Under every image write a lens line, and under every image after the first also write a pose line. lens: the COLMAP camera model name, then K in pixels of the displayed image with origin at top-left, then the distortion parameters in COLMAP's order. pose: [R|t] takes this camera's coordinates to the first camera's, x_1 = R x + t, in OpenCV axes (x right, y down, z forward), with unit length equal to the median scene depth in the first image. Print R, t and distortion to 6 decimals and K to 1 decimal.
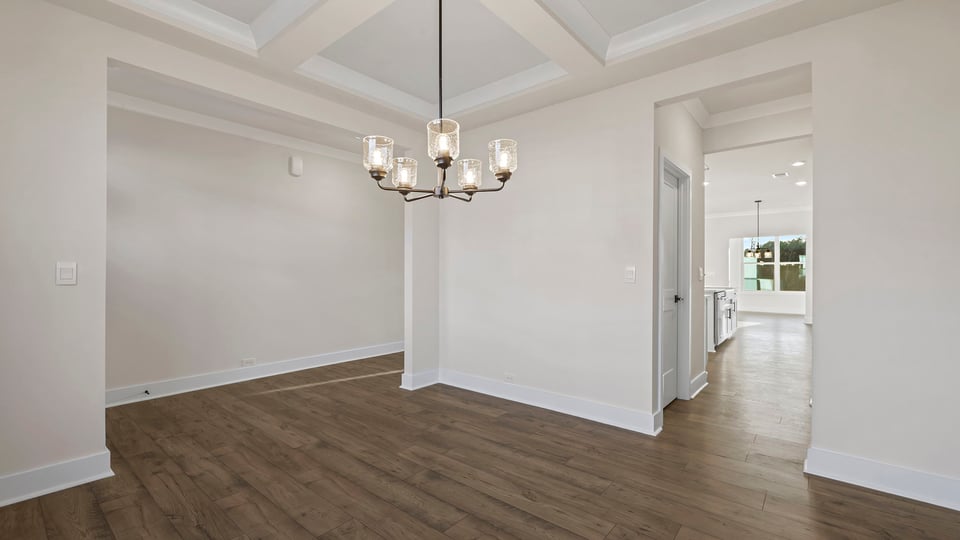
lens RADIAL K [[409.4, 0, 480.9], [0, 409.4, 277.4], [0, 0, 1]] dist [0.003063, 0.000285]
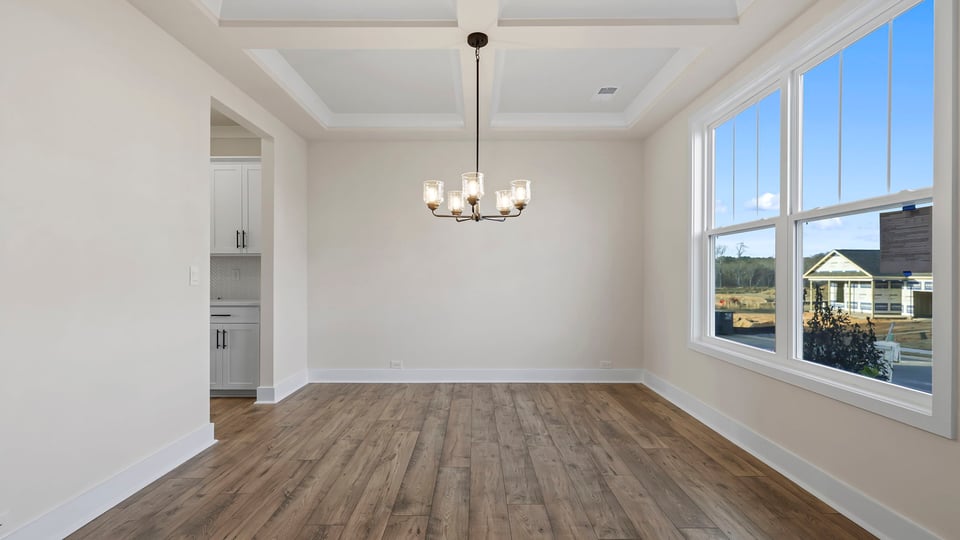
lens RADIAL K [[409.4, 0, 480.3], [0, 409.4, 271.1], [0, 0, 1]] dist [0.003063, 0.000285]
pose [[-0.637516, 0.005320, 0.770418, -0.870864], [0.006386, 0.999978, -0.001621, -0.009487], [-0.770410, 0.003887, -0.637537, 1.387357]]
